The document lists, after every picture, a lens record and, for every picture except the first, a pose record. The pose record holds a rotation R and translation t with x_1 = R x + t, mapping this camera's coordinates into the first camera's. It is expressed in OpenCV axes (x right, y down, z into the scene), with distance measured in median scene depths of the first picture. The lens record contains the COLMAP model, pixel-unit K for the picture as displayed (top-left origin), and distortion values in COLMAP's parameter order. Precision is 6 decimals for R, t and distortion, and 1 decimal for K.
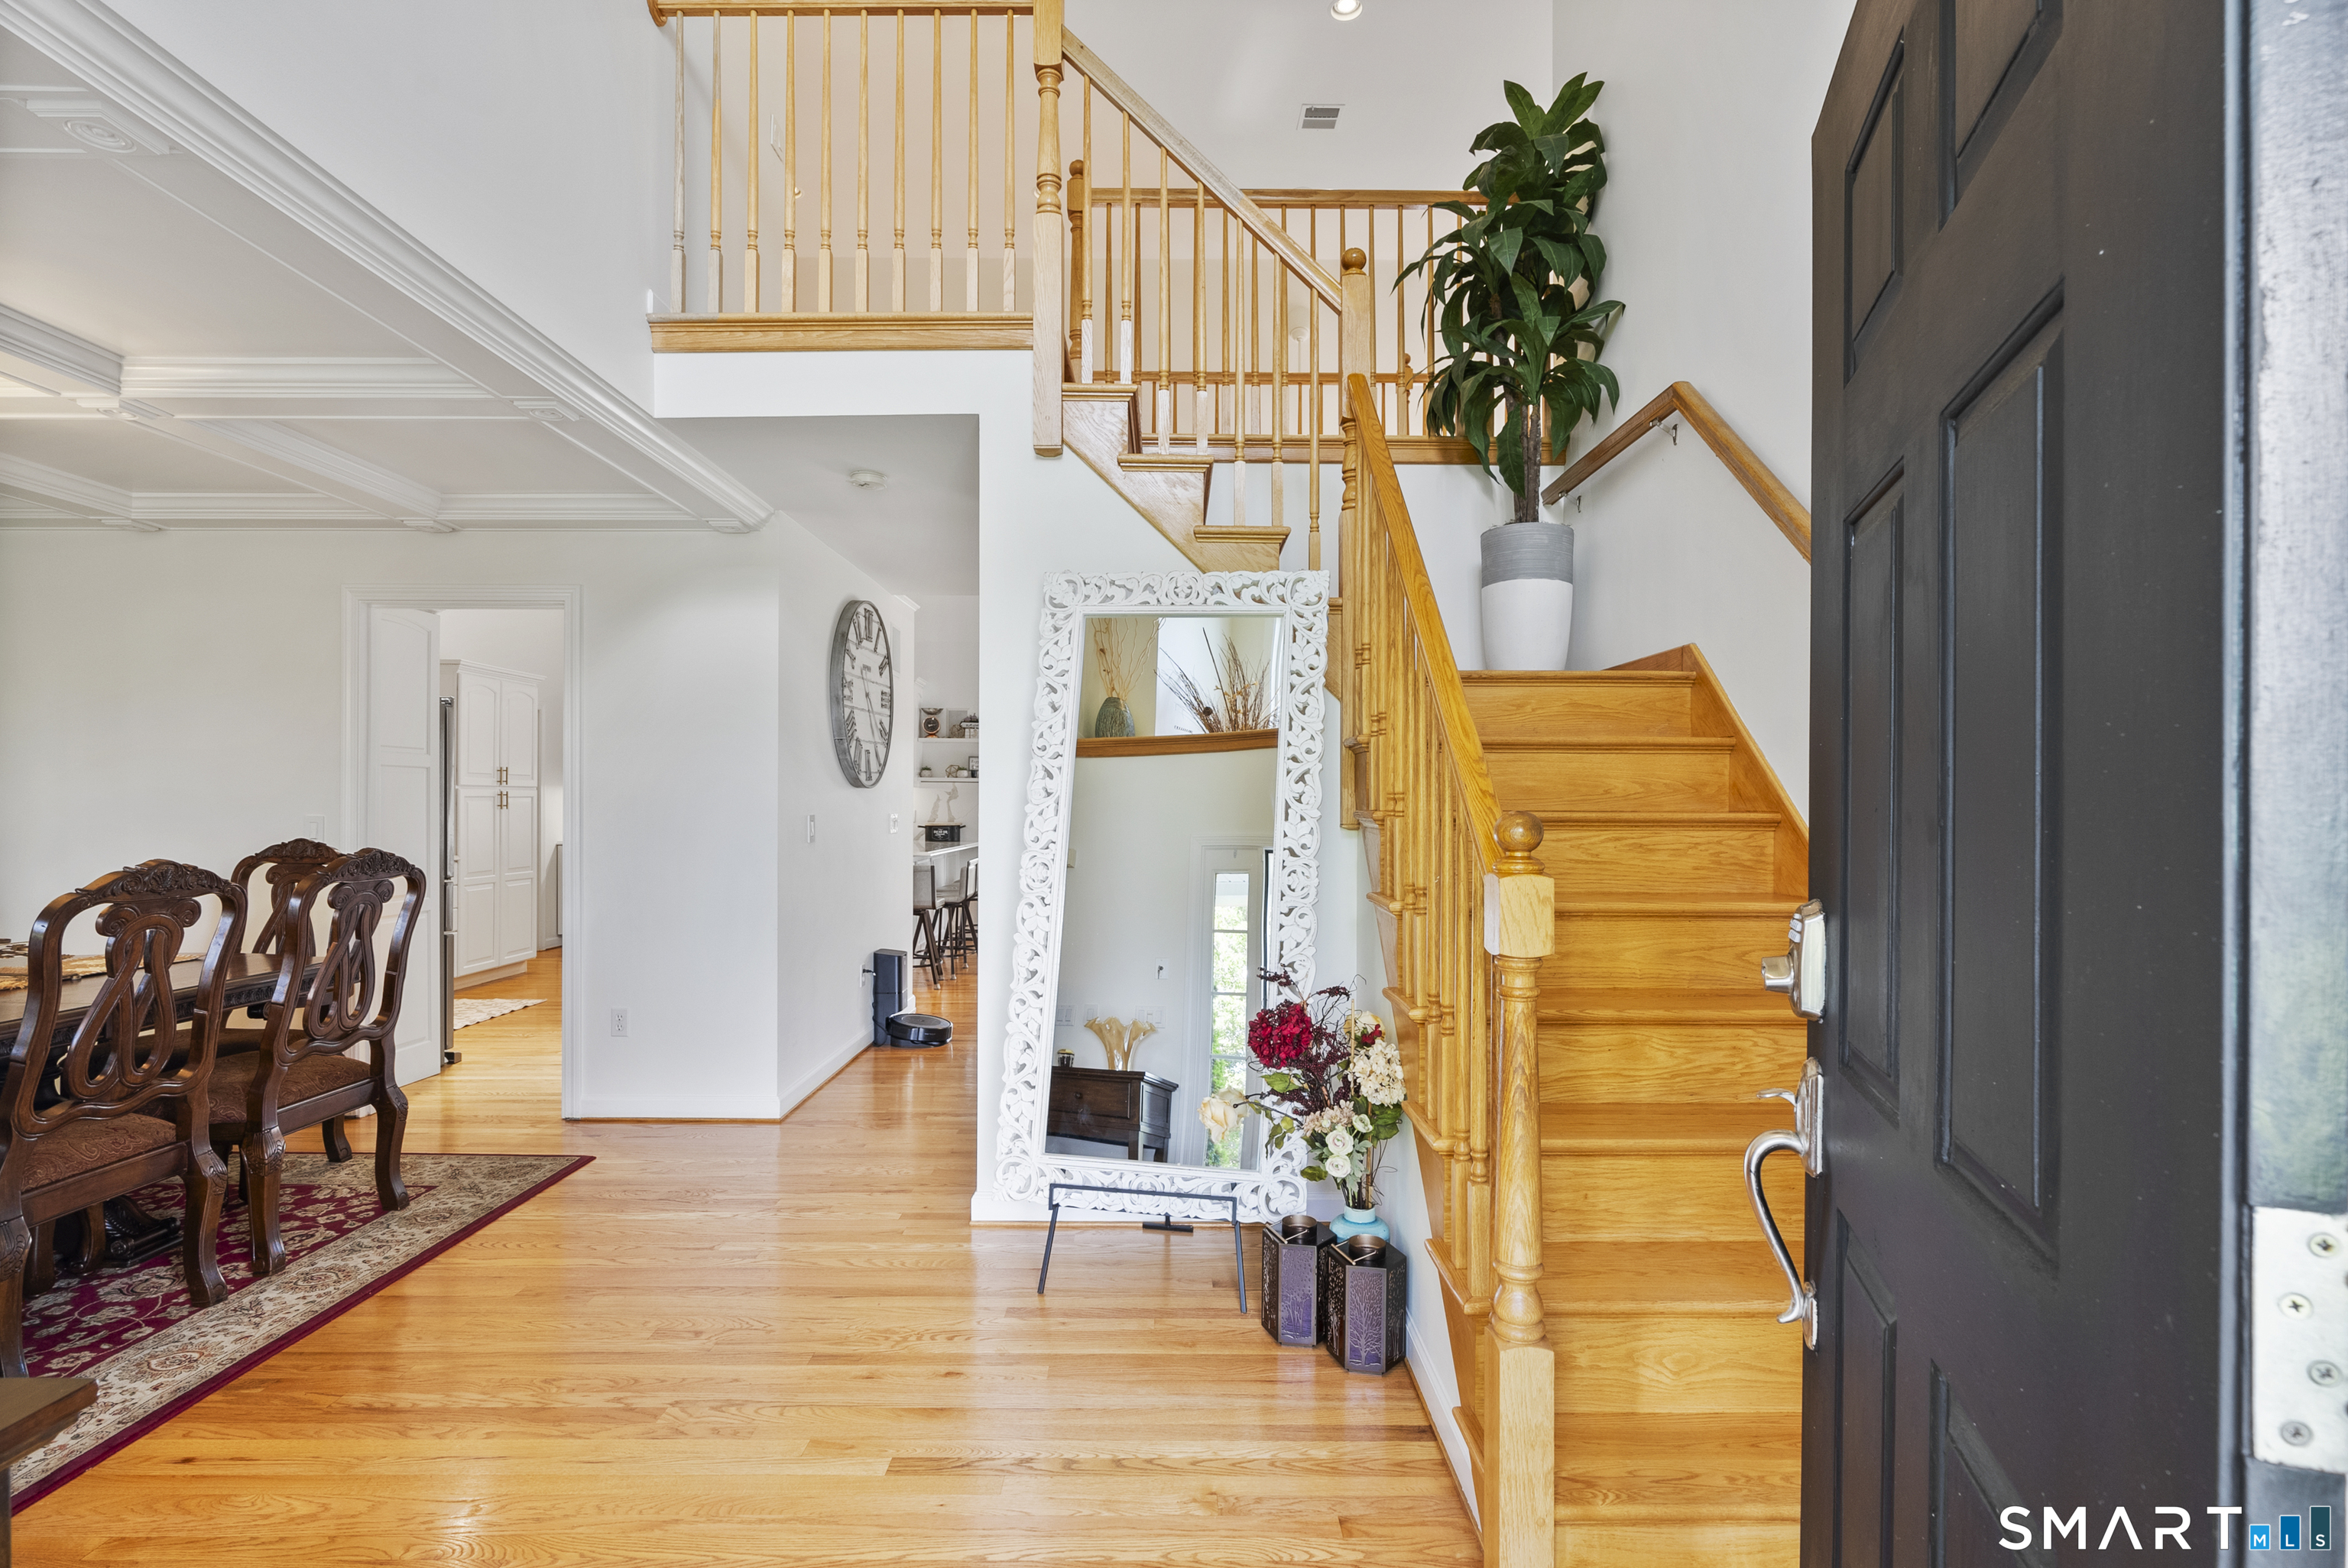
lens RADIAL K [[1085.7, 0, 1171.6], [0, 1085.7, 799.5], [0, 0, 1]] dist [-0.006186, -0.000396]
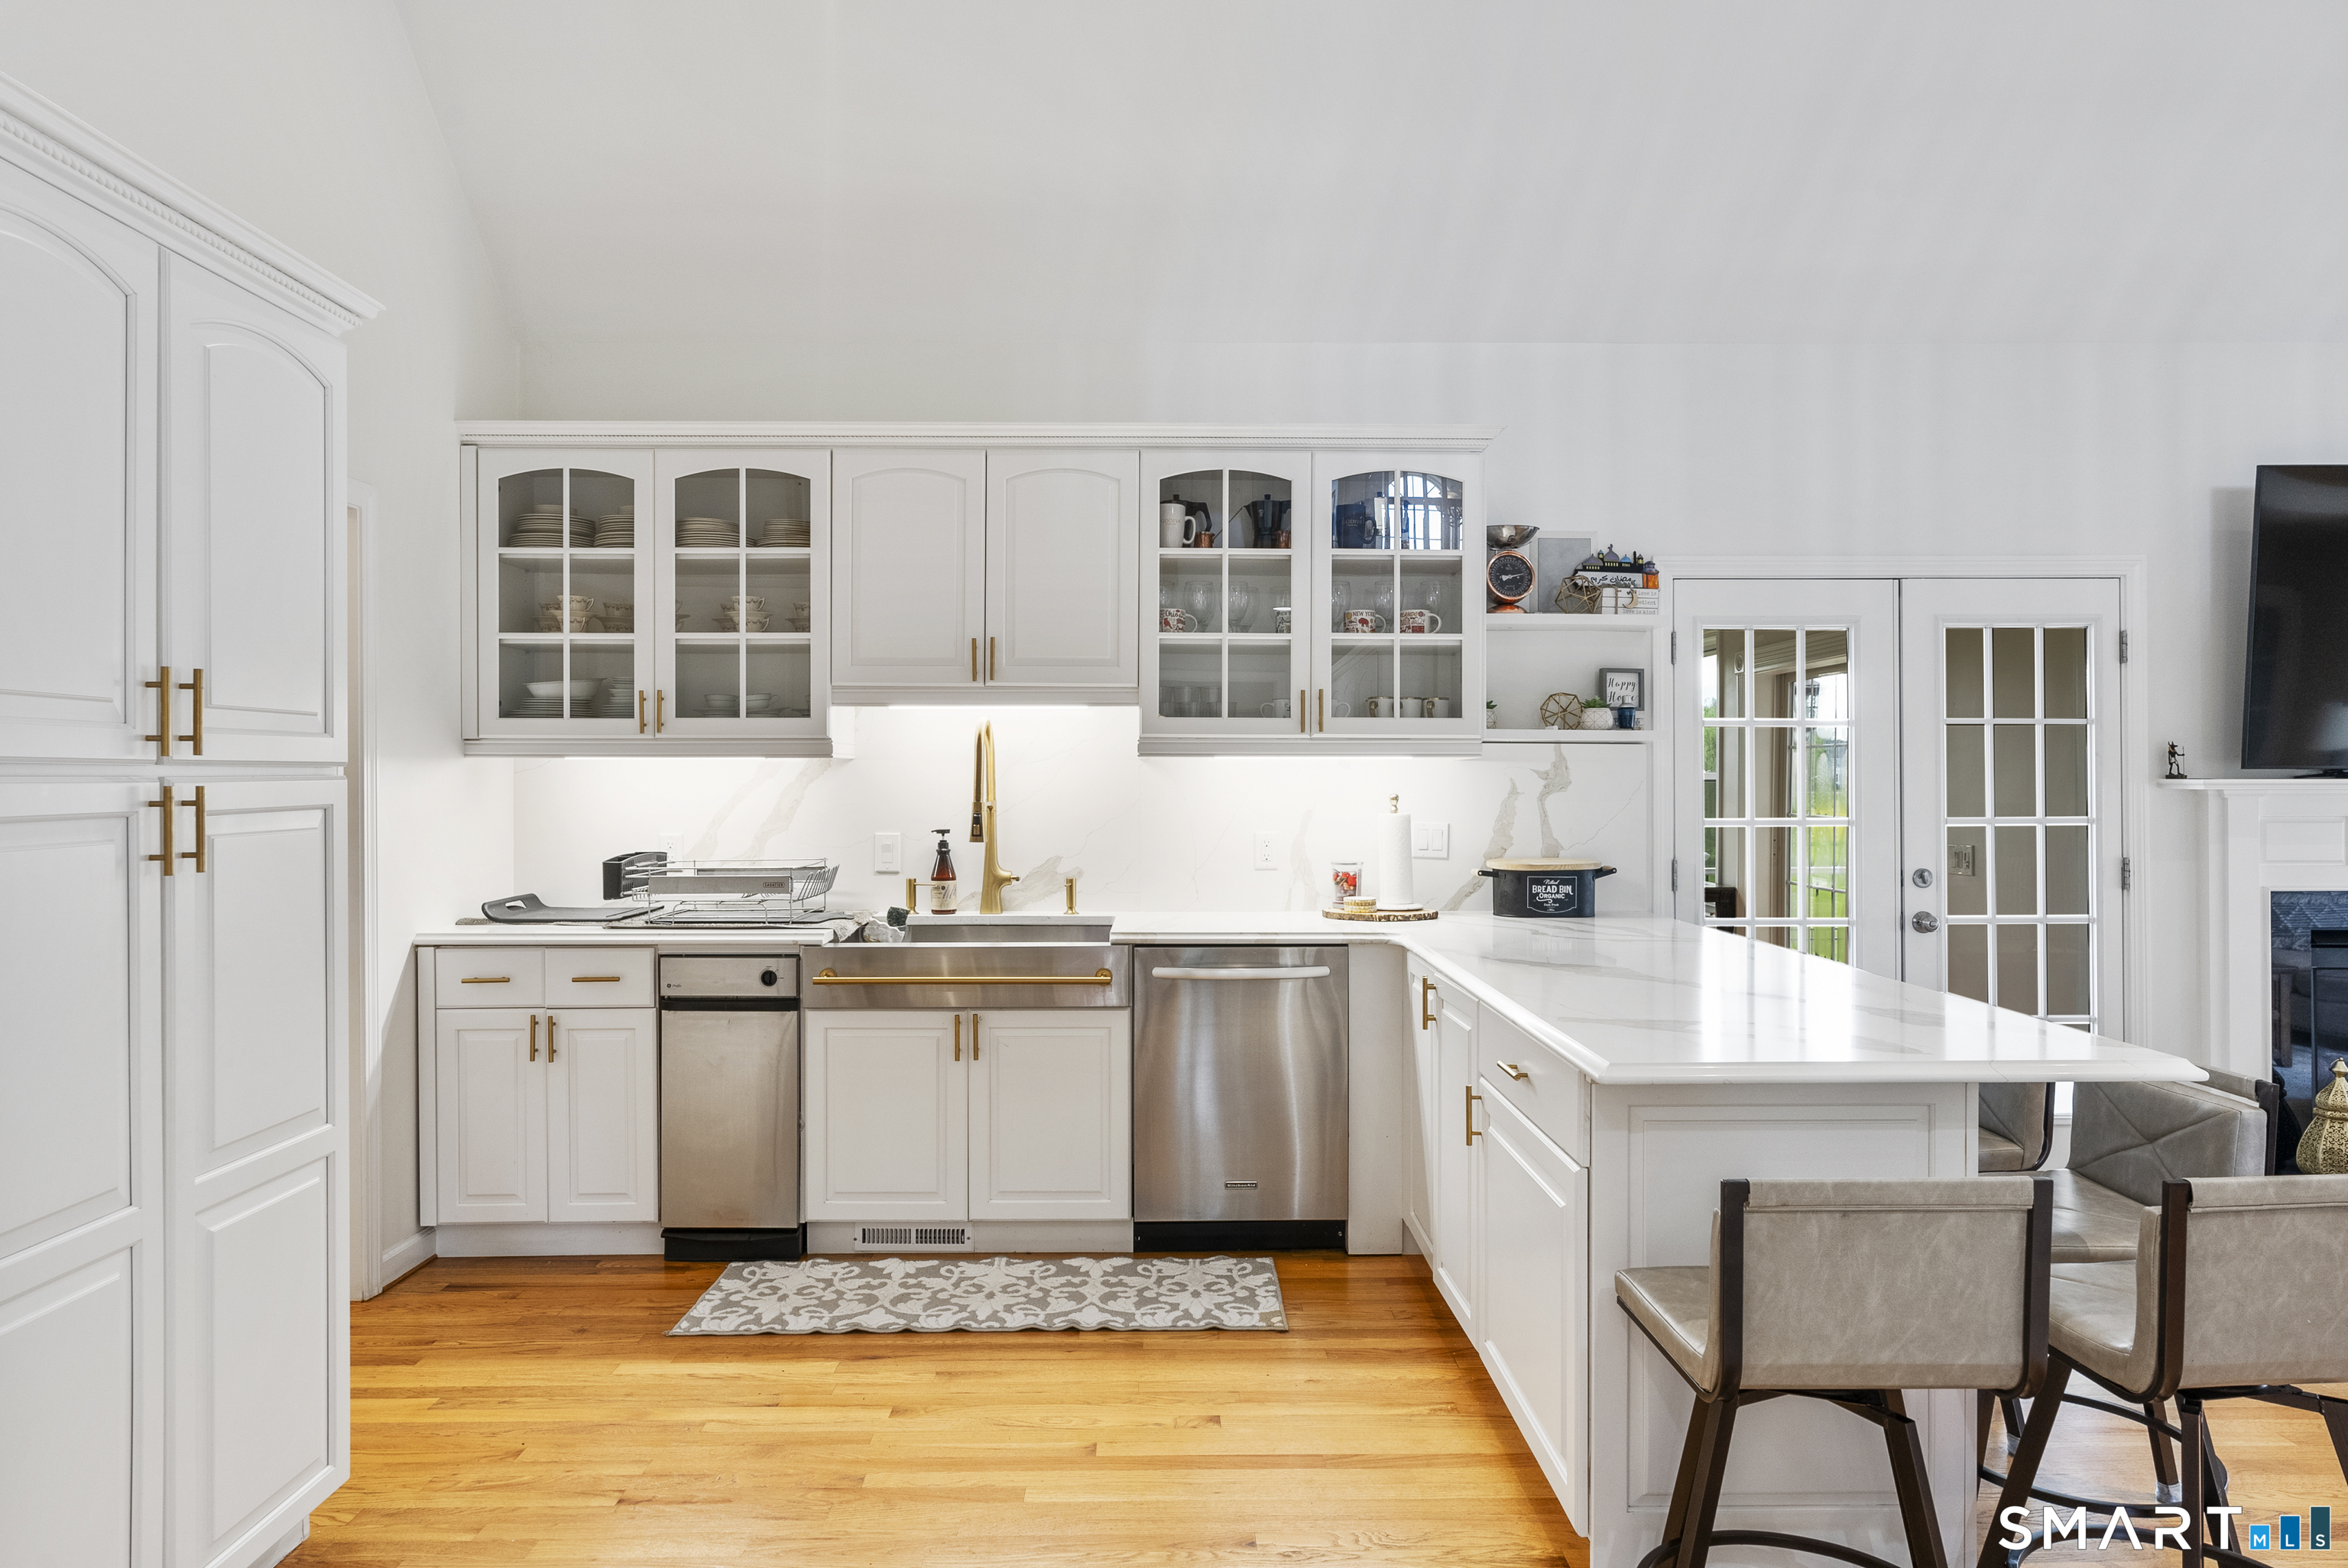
lens RADIAL K [[1362.9, 0, 1178.9], [0, 1362.9, 781.9], [0, 0, 1]] dist [0.000683, 0.000025]
pose [[0.999854, -0.004977, 0.016344, -0.736880], [0.004866, 0.999965, 0.006811, -0.015718], [-0.016377, -0.006730, 0.999843, 1.259530]]
